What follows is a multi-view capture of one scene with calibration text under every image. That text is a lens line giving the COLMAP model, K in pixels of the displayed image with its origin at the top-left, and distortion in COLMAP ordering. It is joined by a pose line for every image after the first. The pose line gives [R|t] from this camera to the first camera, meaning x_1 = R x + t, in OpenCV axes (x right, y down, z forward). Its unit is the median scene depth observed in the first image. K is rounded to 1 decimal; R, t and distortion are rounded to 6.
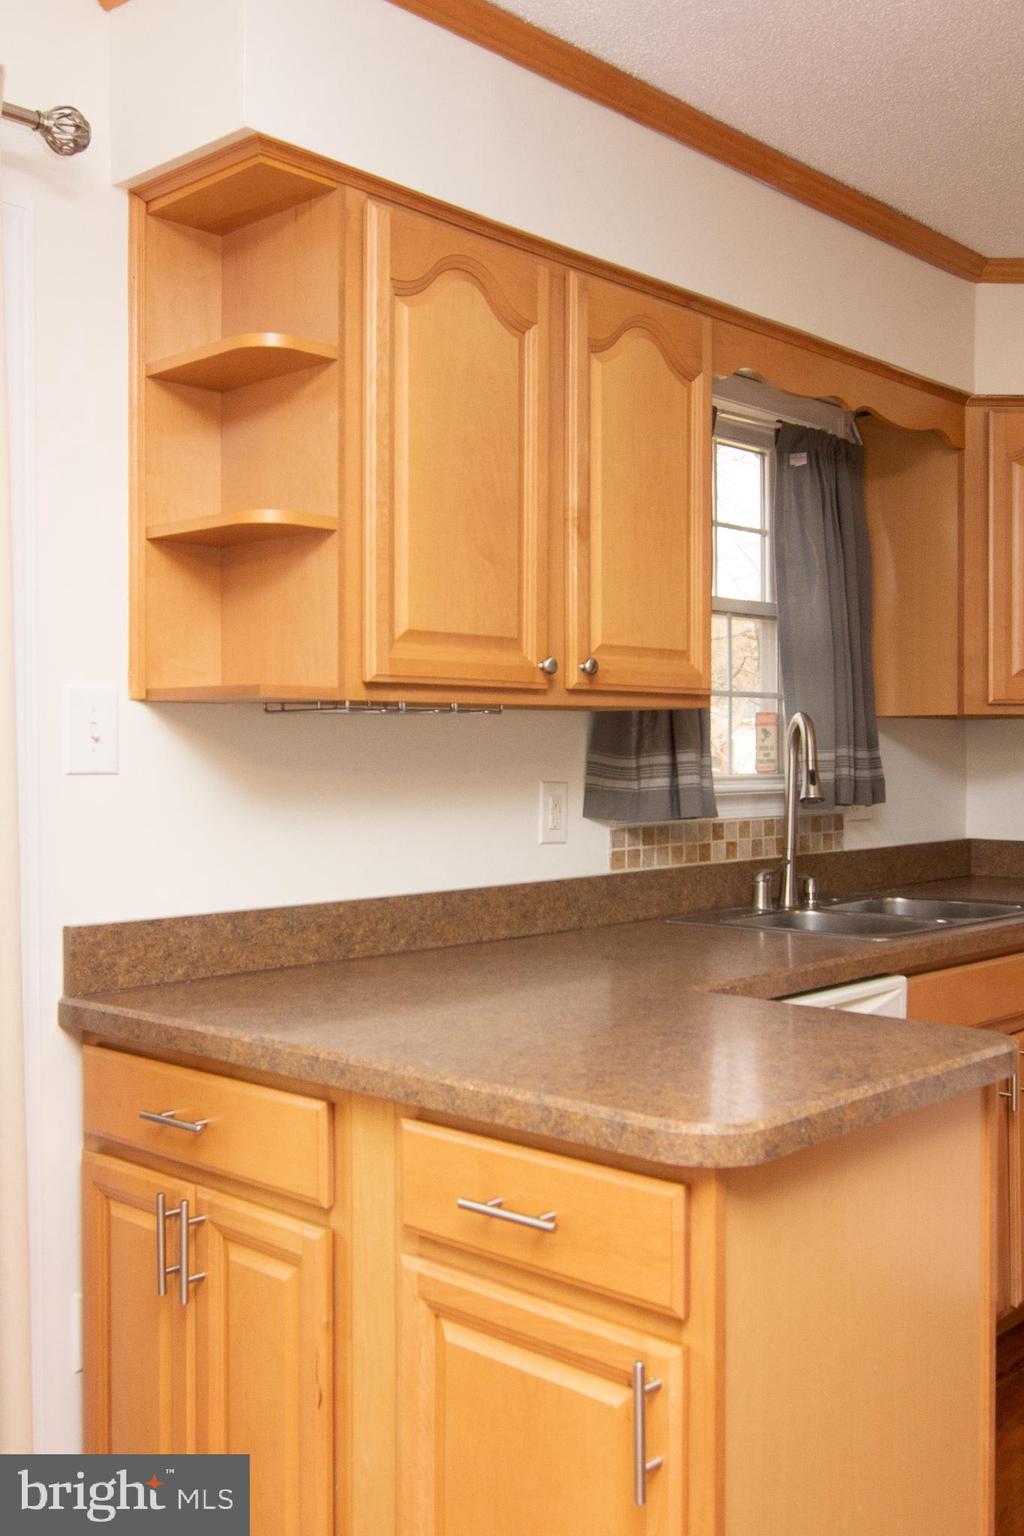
lens RADIAL K [[1475.5, 0, 479.4], [0, 1475.5, 761.5], [0, 0, 1]] dist [0.002754, 0.002669]
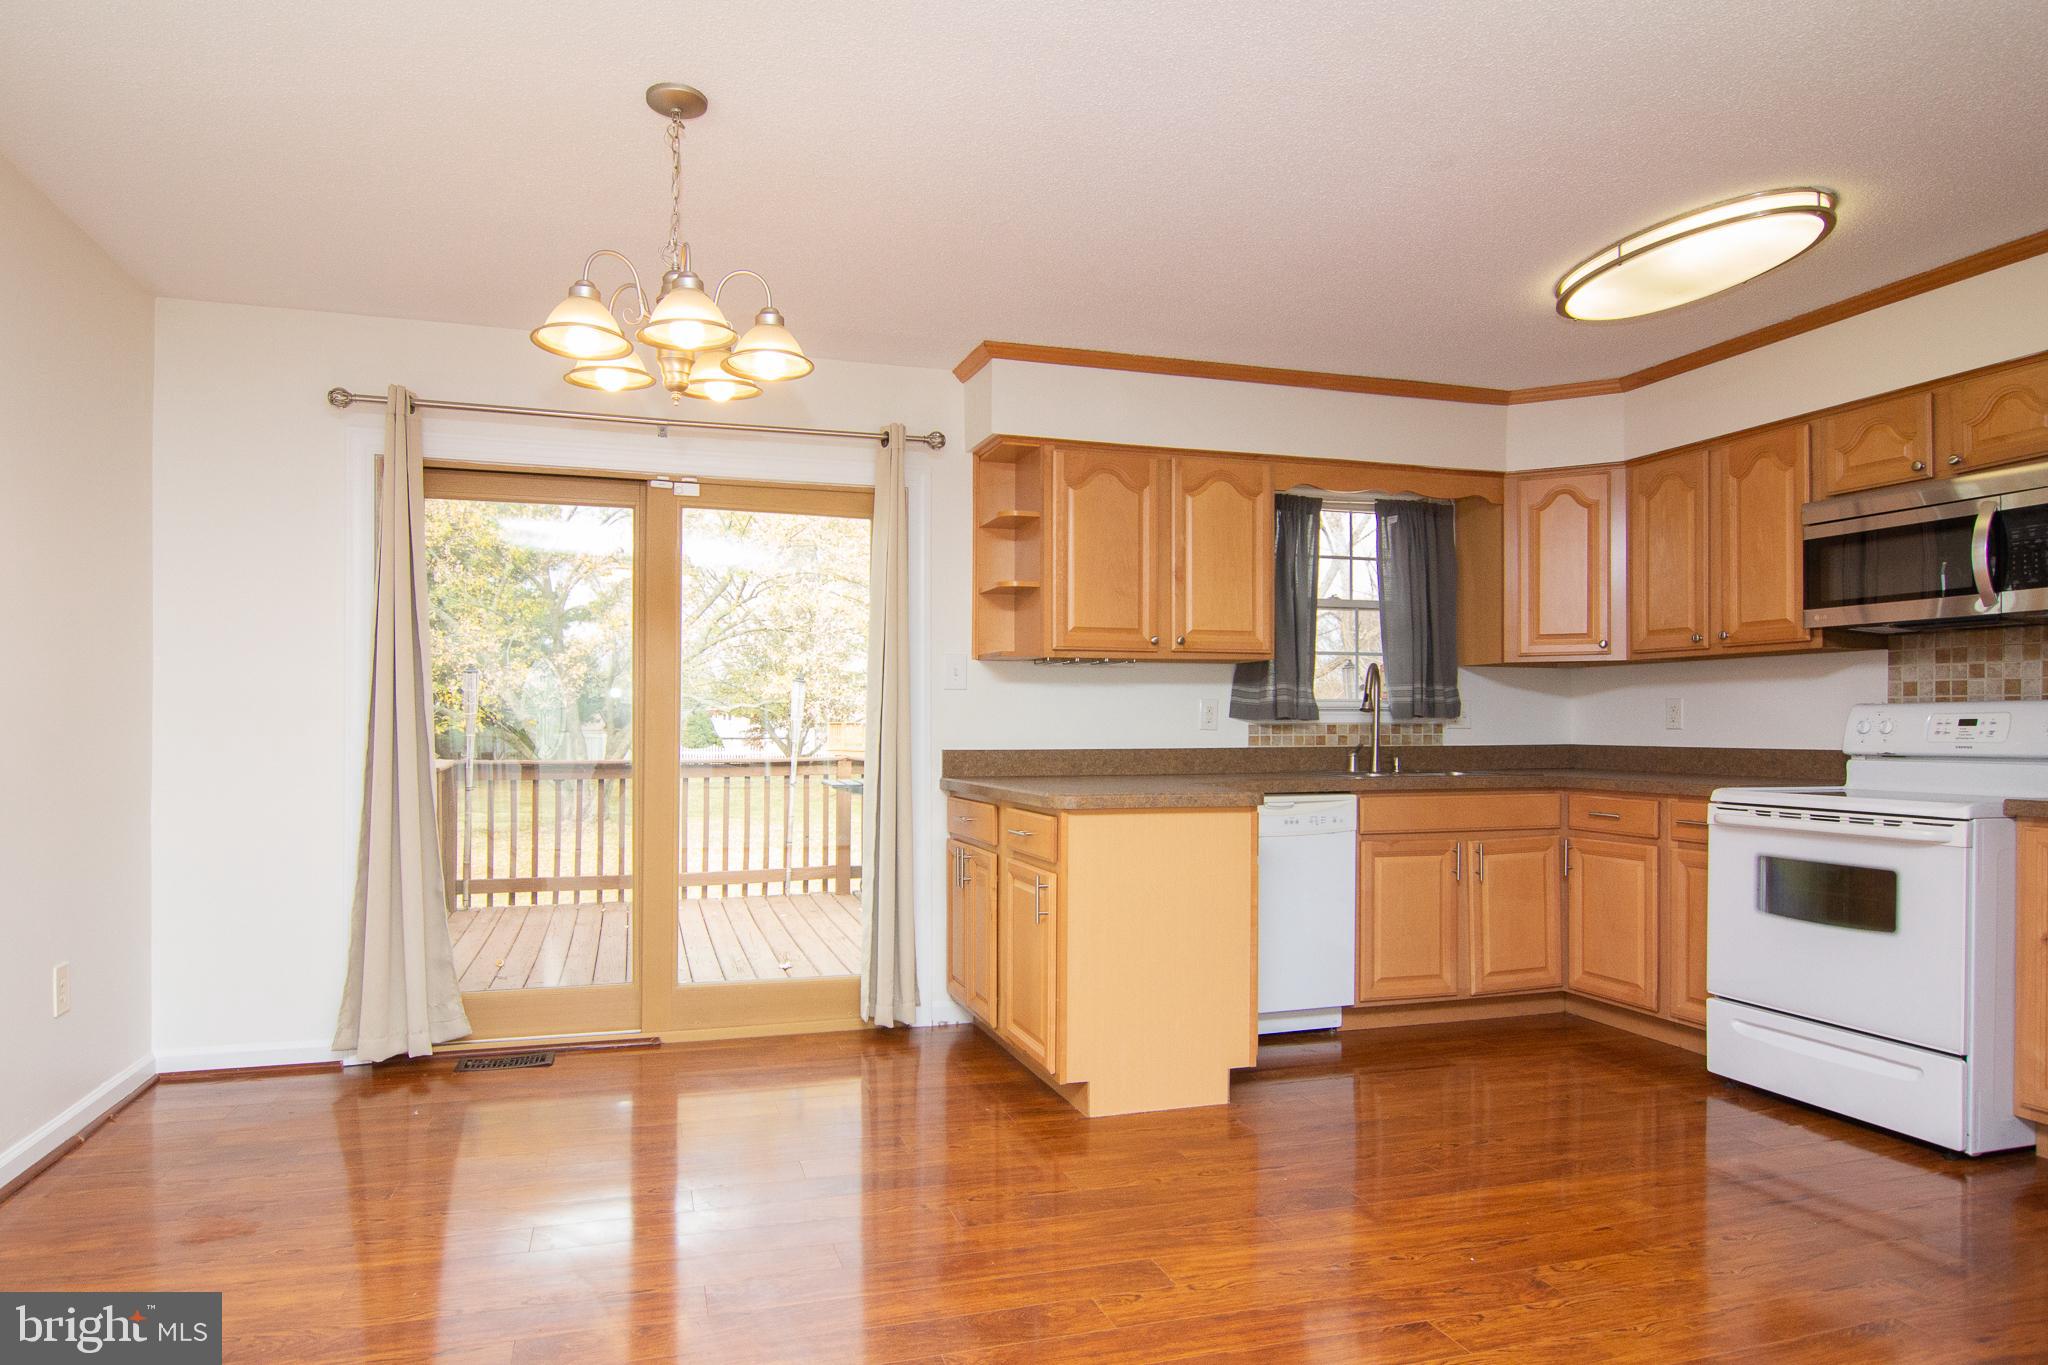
lens RADIAL K [[1210.5, 0, 1019.2], [0, 1210.5, 706.7], [0, 0, 1]] dist [-0.020516, -0.001237]
pose [[0.881163, -0.006917, -0.472763, 0.696562], [-0.004161, 0.999741, -0.022382, 0.072341], [0.472795, 0.021690, 0.880905, -0.653386]]
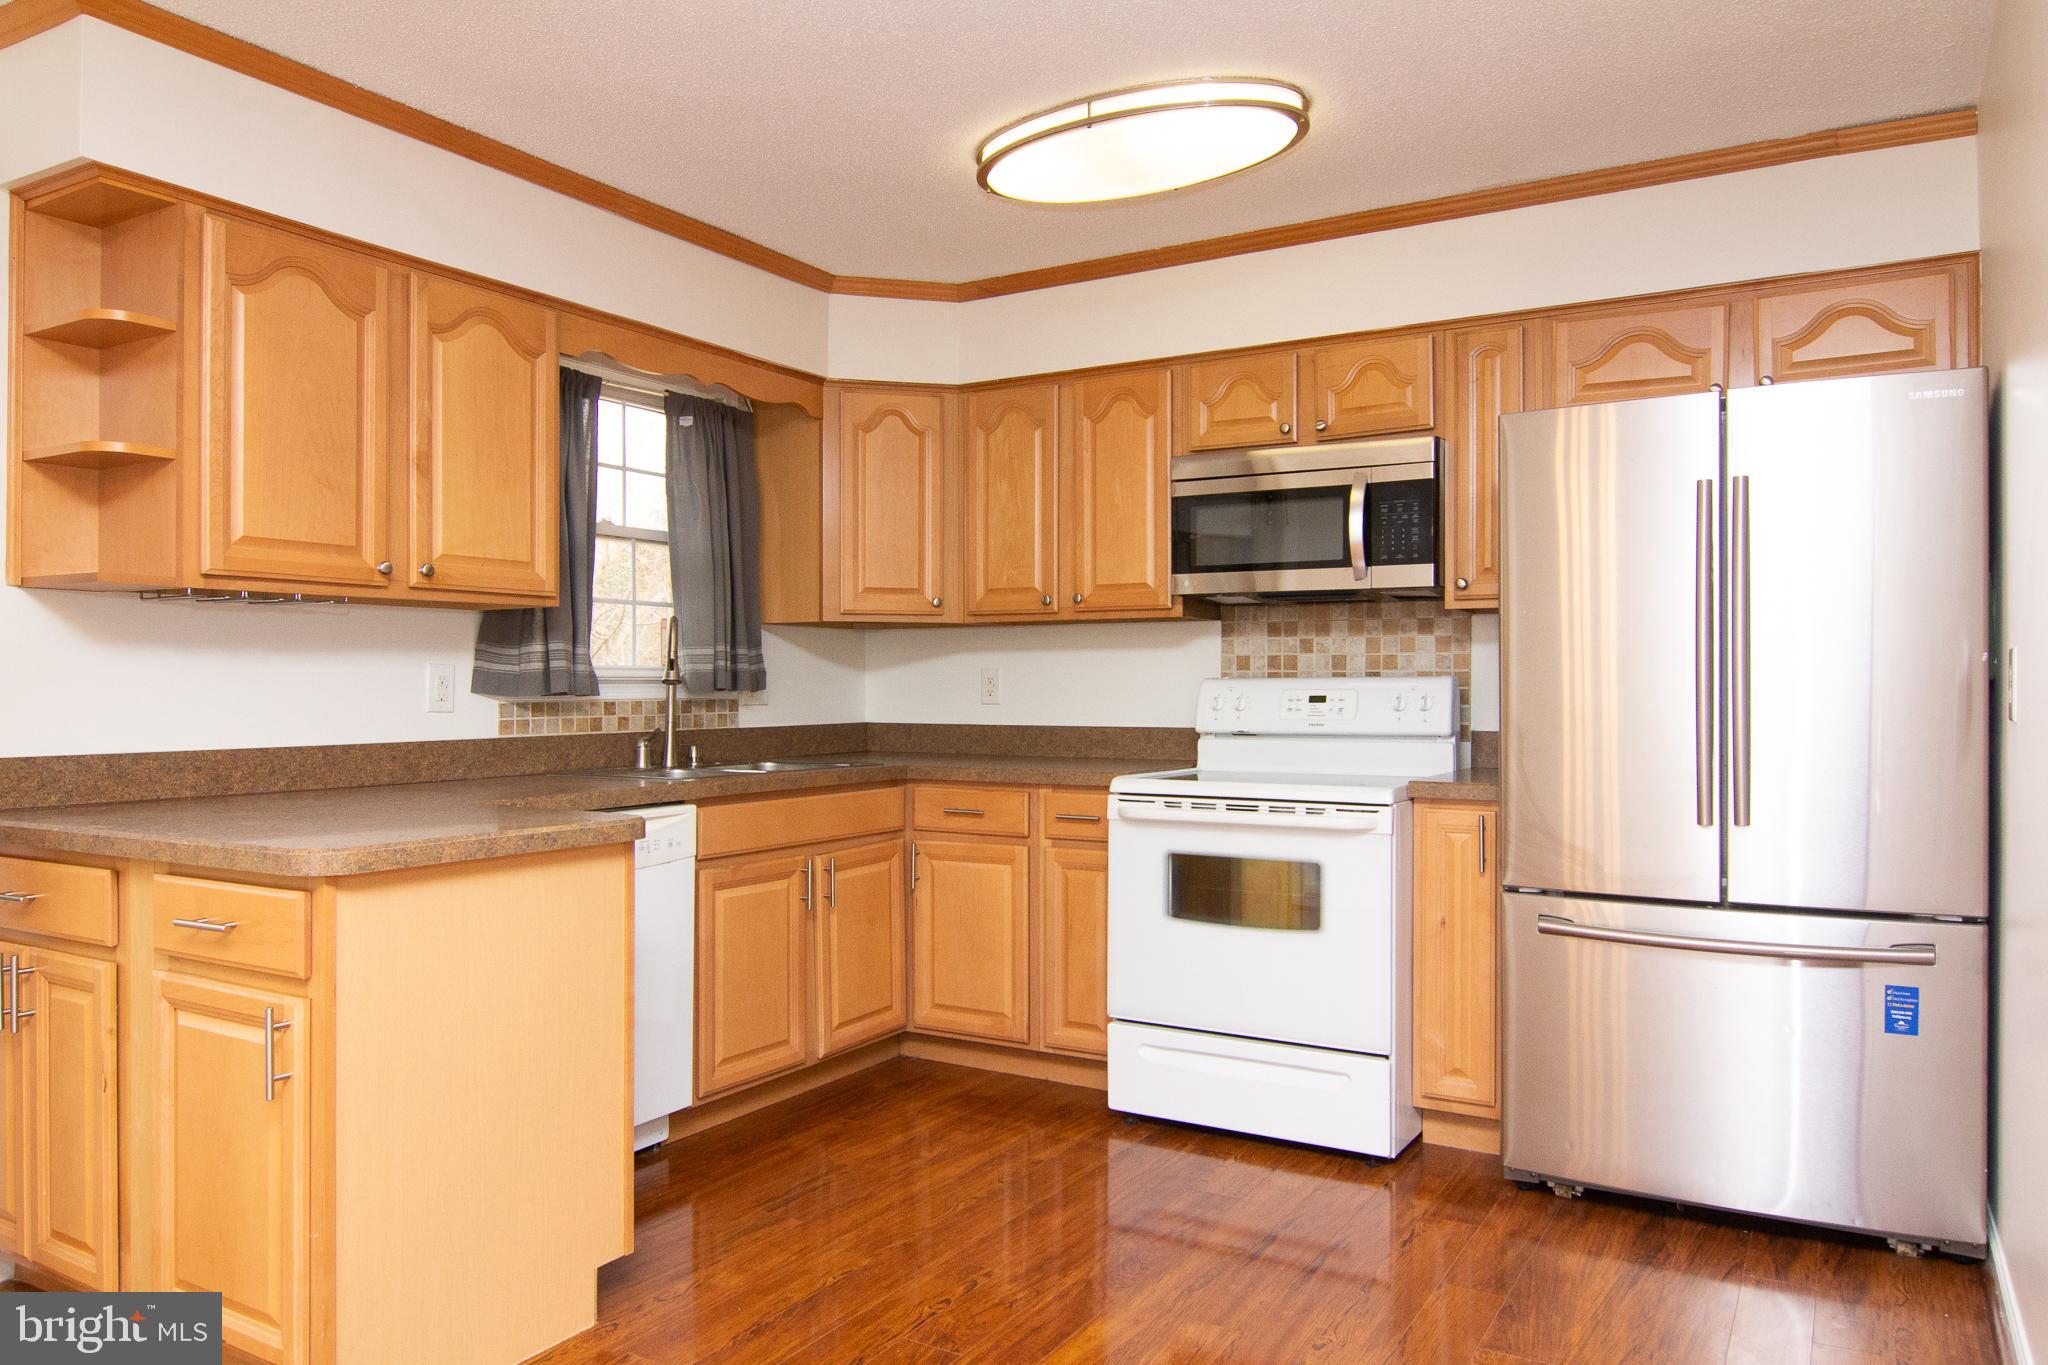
lens RADIAL K [[1377.4, 0, 1024.0], [0, 1377.4, 682.5], [0, 0, 1]] dist [-0.004617, -0.004974]
pose [[0.972261, 0.000290, 0.233899, 0.306911], [0.002214, 0.999943, -0.010441, 0.050616], [-0.233889, 0.010670, 0.972205, -0.325108]]
